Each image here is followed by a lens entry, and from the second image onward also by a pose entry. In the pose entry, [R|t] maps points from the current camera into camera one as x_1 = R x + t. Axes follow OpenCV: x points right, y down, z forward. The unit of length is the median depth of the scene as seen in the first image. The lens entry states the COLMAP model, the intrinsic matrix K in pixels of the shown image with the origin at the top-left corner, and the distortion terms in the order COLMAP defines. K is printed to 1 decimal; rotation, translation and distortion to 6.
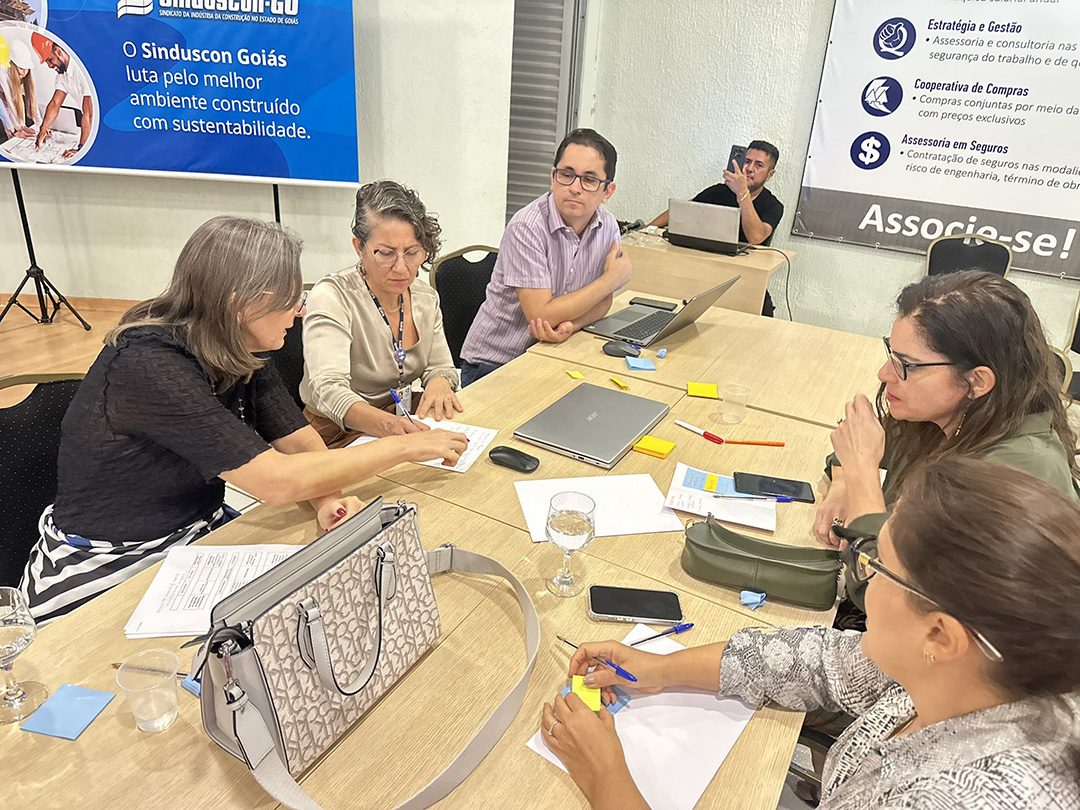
lens RADIAL K [[743.9, 0, 556.5], [0, 743.9, 382.1], [0, 0, 1]] dist [-0.000354, -0.007912]
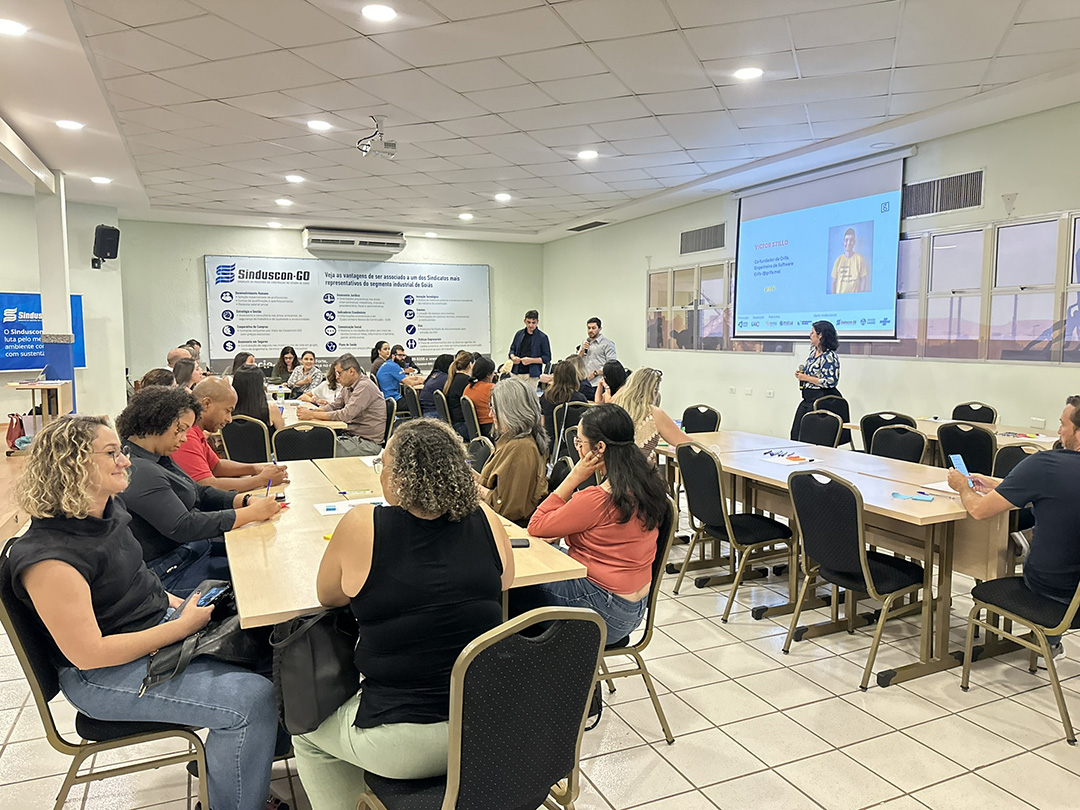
lens RADIAL K [[752.7, 0, 549.0], [0, 752.7, 403.0], [0, 0, 1]] dist [0.156986, -0.196248]
pose [[0.583719, -0.143021, 0.799260, -1.689133], [0.364450, 0.925783, -0.100506, 0.872797], [-0.725567, 0.349958, 0.592521, -2.194909]]
